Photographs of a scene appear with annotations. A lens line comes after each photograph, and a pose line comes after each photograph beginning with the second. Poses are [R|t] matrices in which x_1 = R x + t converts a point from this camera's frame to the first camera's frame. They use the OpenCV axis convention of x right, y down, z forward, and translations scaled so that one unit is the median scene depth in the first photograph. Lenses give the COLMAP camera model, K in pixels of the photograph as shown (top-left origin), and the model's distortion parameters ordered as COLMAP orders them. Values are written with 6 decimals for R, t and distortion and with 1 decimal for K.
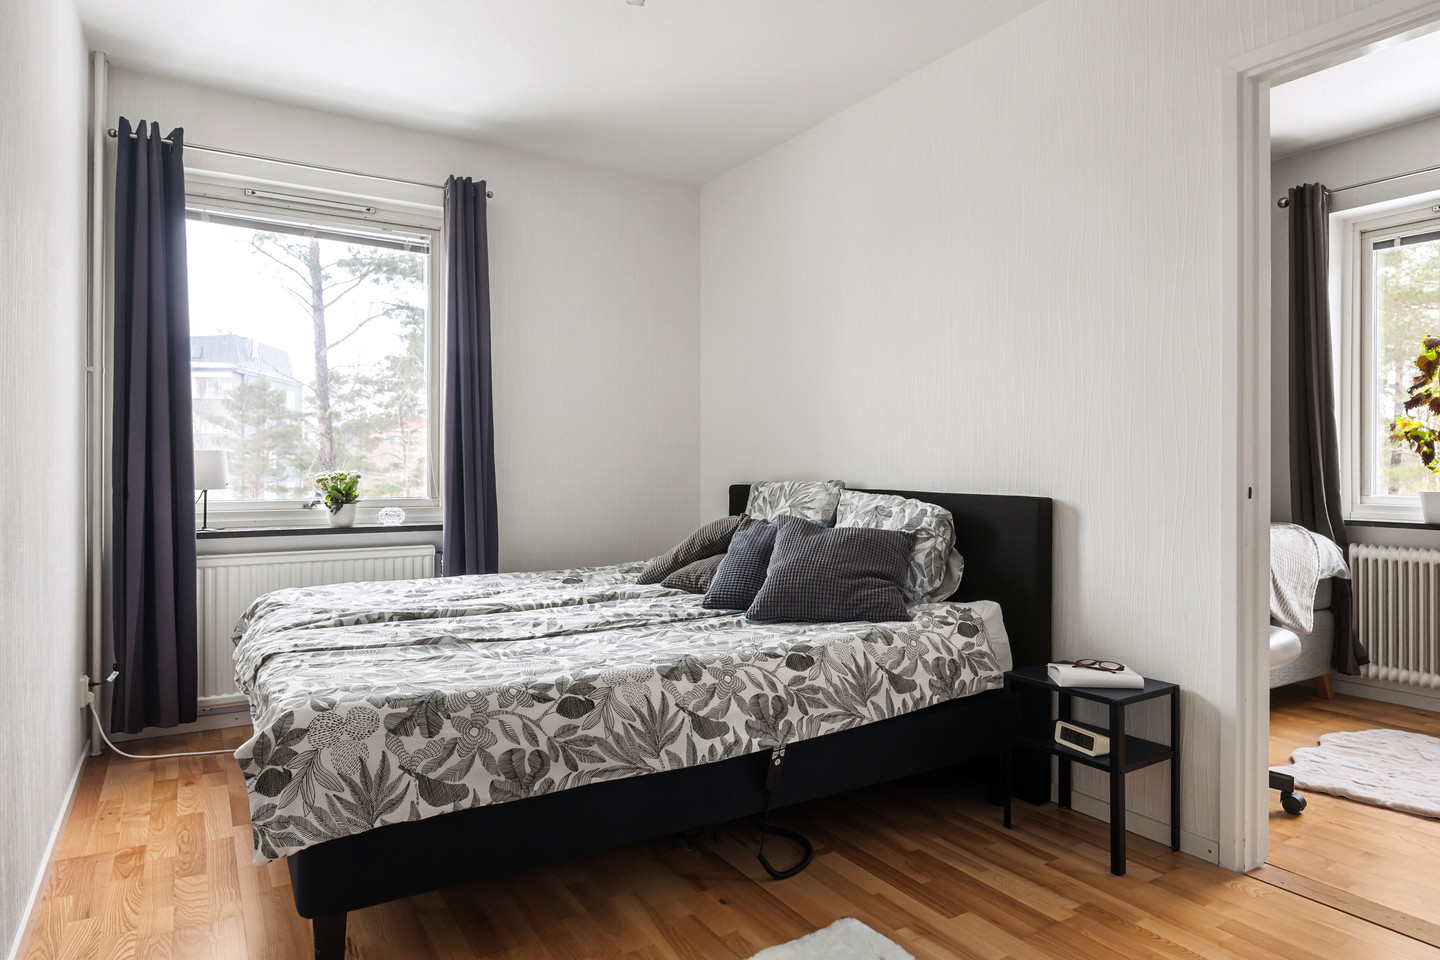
lens RADIAL K [[871.8, 0, 716.6], [0, 871.8, 469.7], [0, 0, 1]] dist [-0.010155, 0.000366]
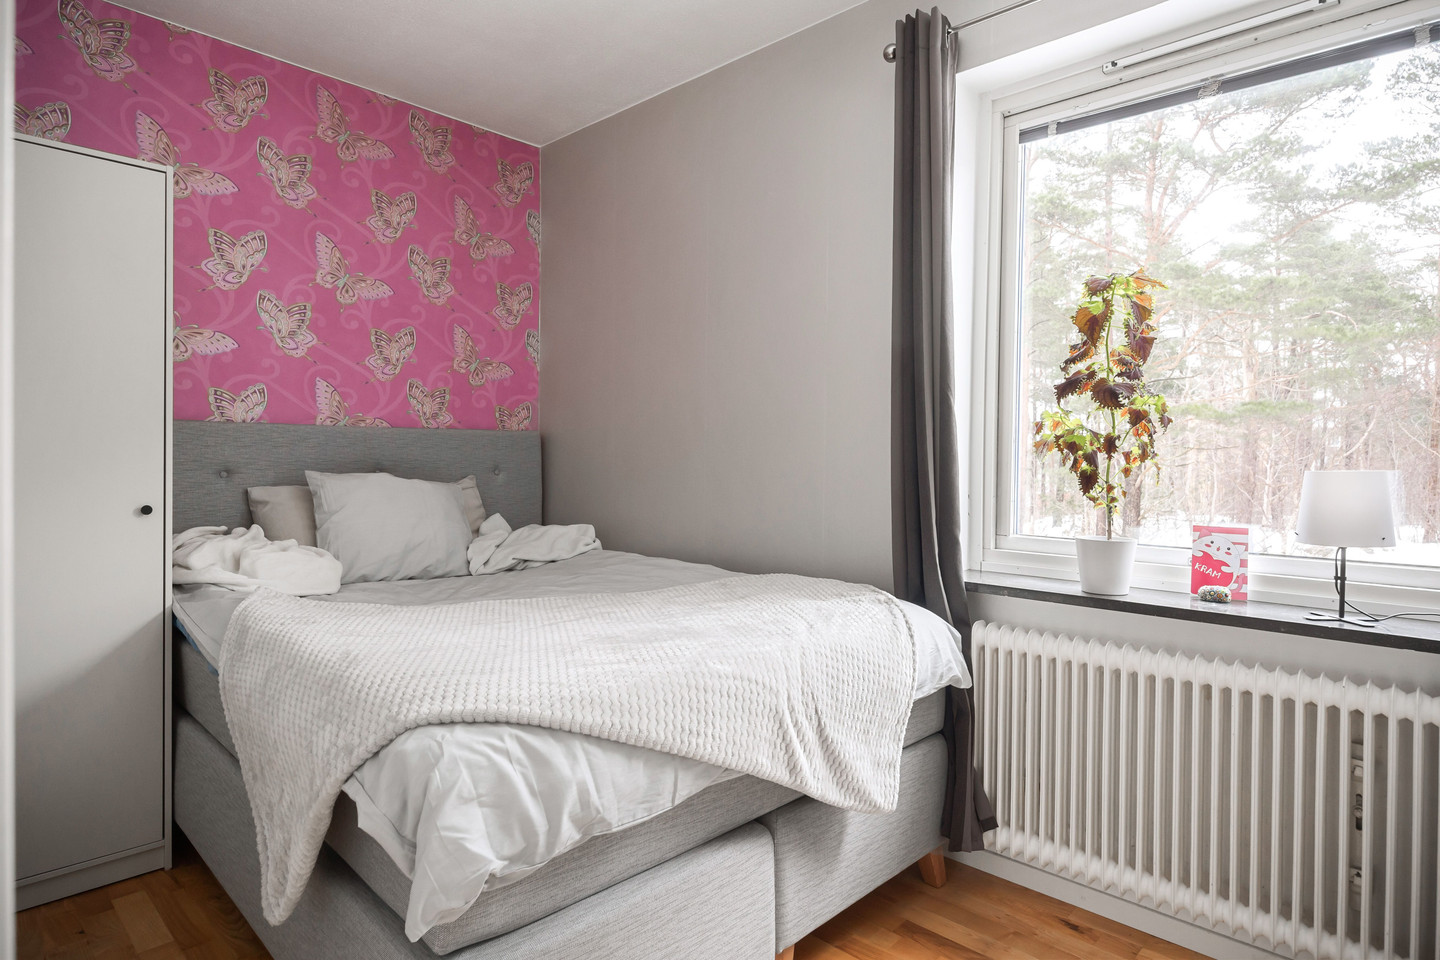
lens RADIAL K [[808.6, 0, 721.1], [0, 808.6, 480.0], [0, 0, 1]] dist [-0.001785, -0.000003]
pose [[0.965908, 0.001768, 0.258878, 0.428888], [-0.007685, 0.999732, 0.021847, -0.023918], [-0.258770, -0.023092, 0.965663, 0.522585]]
